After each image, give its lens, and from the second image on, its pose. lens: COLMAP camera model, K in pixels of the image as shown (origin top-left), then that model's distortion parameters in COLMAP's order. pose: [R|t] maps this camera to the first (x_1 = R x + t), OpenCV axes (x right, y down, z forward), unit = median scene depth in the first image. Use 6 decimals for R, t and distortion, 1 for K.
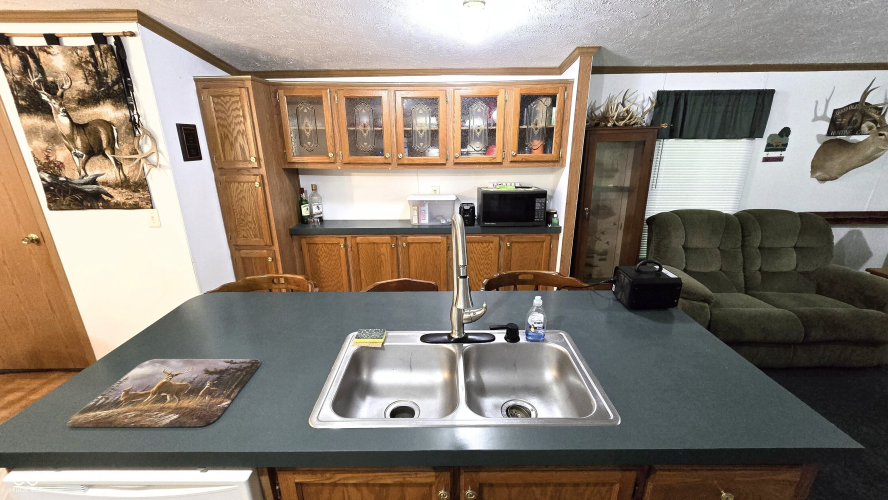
lens RADIAL K [[363.3, 0, 442.7], [0, 363.3, 253.8], [0, 0, 1]] dist [-0.000606, -0.000314]
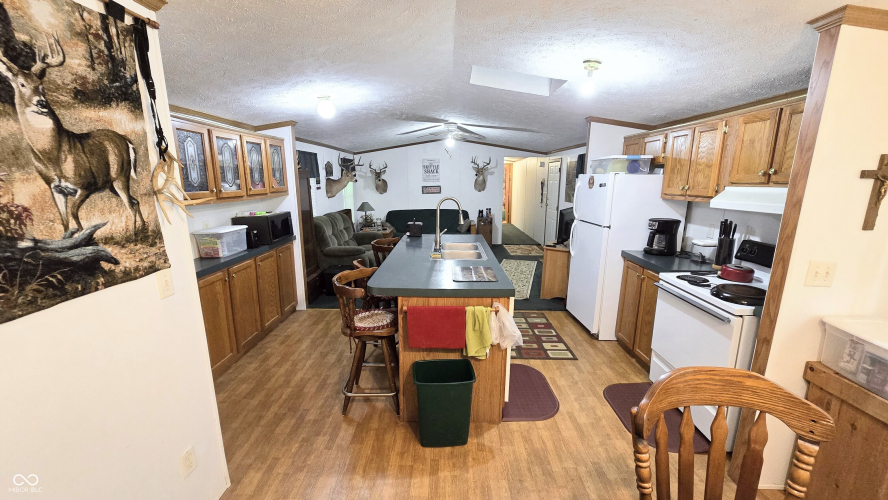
lens RADIAL K [[363.3, 0, 442.7], [0, 363.3, 253.8], [0, 0, 1]] dist [-0.000606, -0.000314]
pose [[0.013416, -0.196714, 0.980369, -1.485486], [0.314480, 0.931534, 0.182612, -0.115088], [-0.949169, 0.305856, 0.074360, 0.481035]]
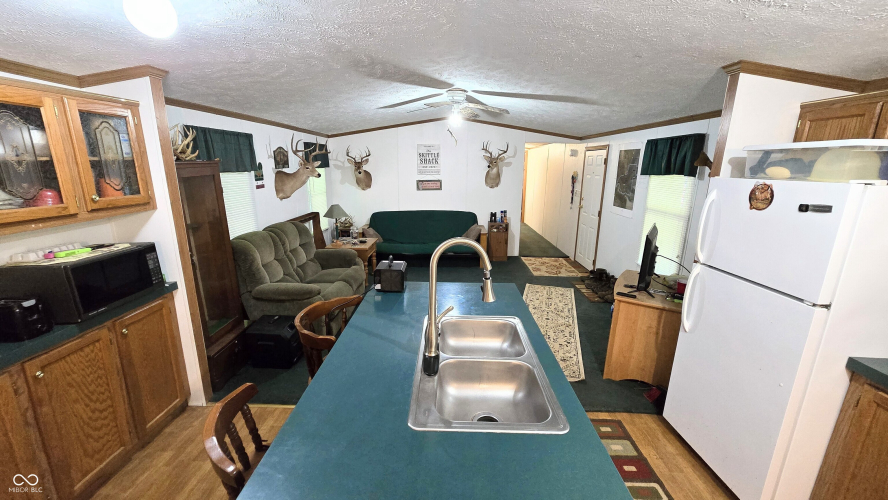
lens RADIAL K [[363.3, 0, 442.7], [0, 363.3, 253.8], [0, 0, 1]] dist [-0.000606, -0.000314]
pose [[0.015533, -0.231762, 0.972649, -0.574308], [0.306015, 0.927189, 0.216042, -0.168343], [-0.951900, 0.294290, 0.085325, 0.479988]]
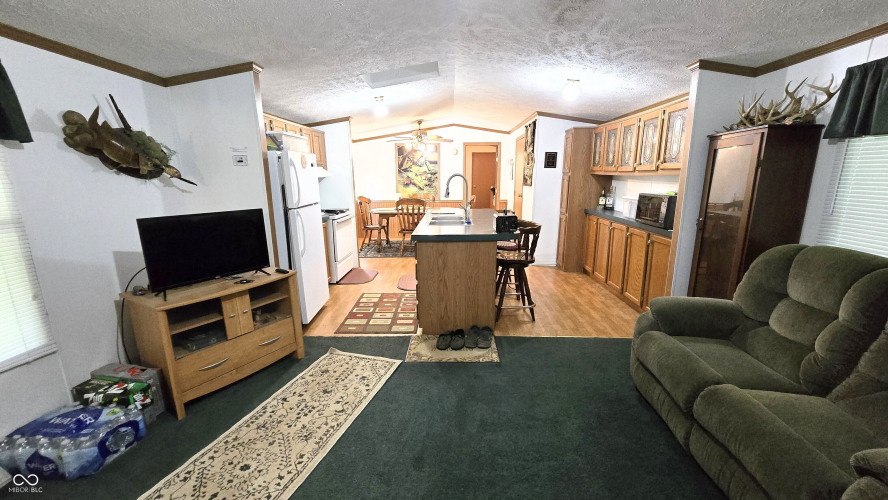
lens RADIAL K [[363.3, 0, 442.7], [0, 363.3, 253.8], [0, 0, 1]] dist [-0.000606, -0.000314]
pose [[-0.023864, 0.221784, -0.974804, 1.808115], [-0.306270, 0.926574, 0.218309, -0.055124], [0.951645, 0.303763, 0.045814, 0.465379]]
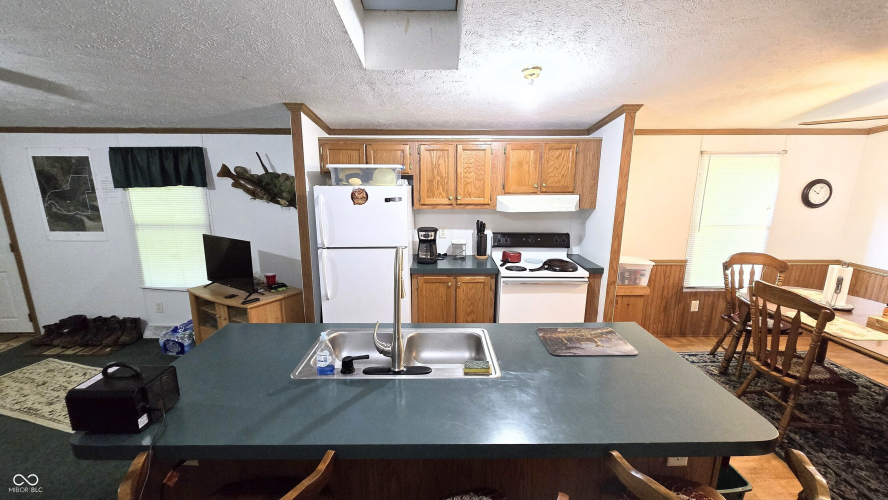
lens RADIAL K [[363.3, 0, 442.7], [0, 363.3, 253.8], [0, 0, 1]] dist [-0.000606, -0.000314]
pose [[-0.999950, 0.006225, -0.007772, -0.053268], [0.001443, 0.862851, 0.505457, -0.380311], [0.009852, 0.505420, -0.862817, 1.080483]]
